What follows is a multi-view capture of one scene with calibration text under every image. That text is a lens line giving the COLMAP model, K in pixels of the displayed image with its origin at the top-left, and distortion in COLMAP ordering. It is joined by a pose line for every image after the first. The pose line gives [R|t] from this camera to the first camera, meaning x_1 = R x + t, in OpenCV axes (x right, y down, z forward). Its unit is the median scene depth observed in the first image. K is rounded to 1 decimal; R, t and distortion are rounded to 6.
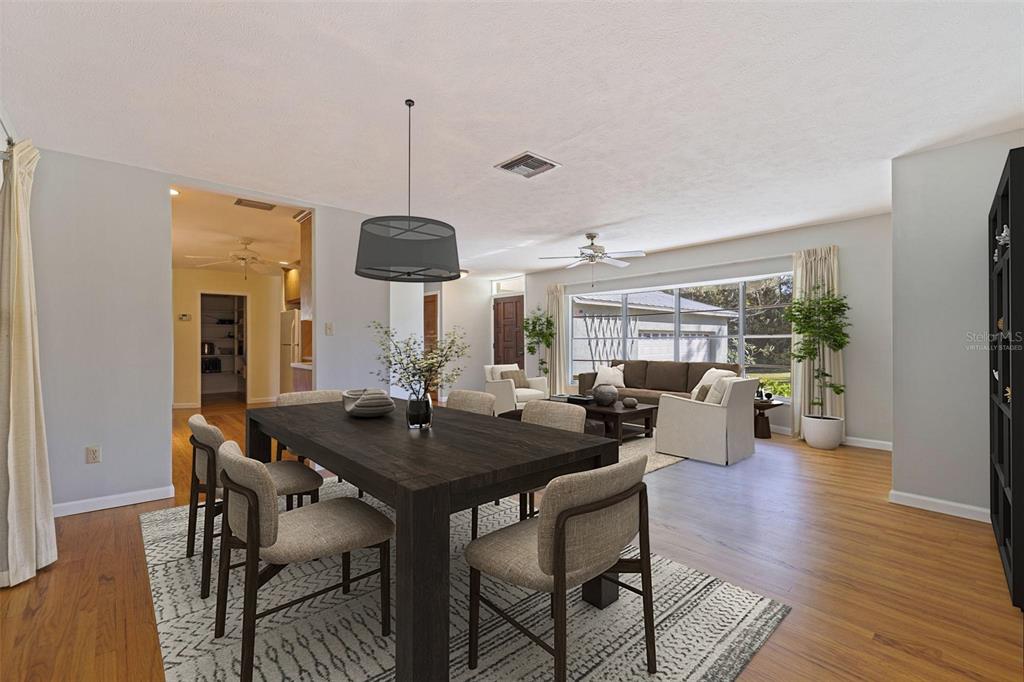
lens RADIAL K [[441.4, 0, 512.0], [0, 441.4, 341.0], [0, 0, 1]] dist [0.001013, 0.000019]
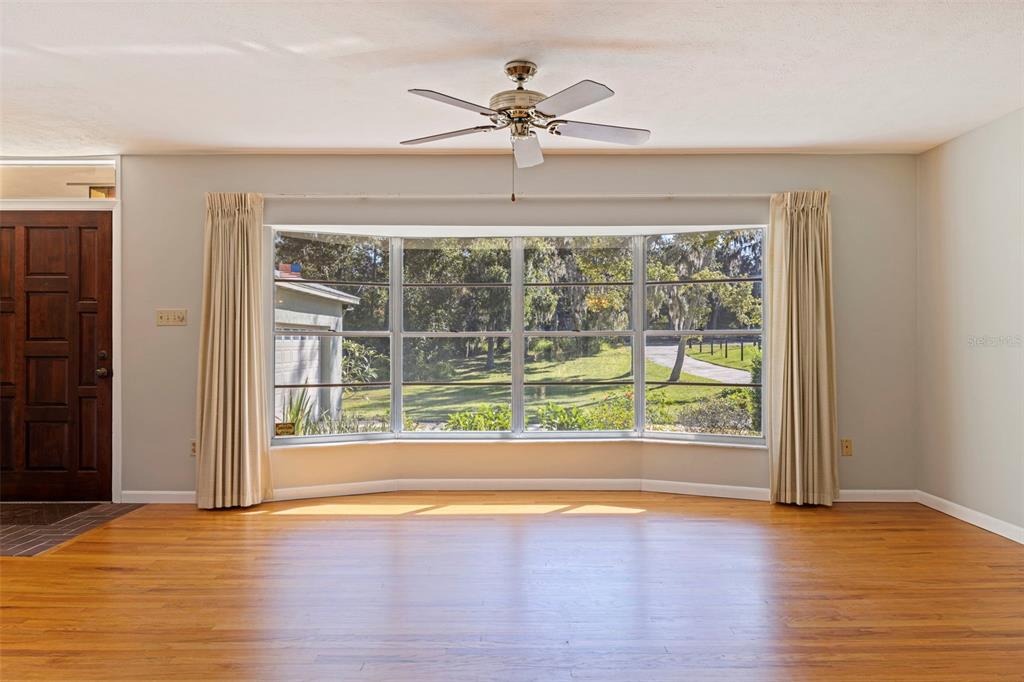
lens RADIAL K [[701.7, 0, 512.0], [0, 701.7, 341.0], [0, 0, 1]] dist [-0.002543, -0.000555]
pose [[0.666818, 0.006847, 0.745189, -0.311233], [-0.004764, 0.999977, -0.004925, 0.006365], [-0.745206, -0.000266, 0.666835, 0.643284]]
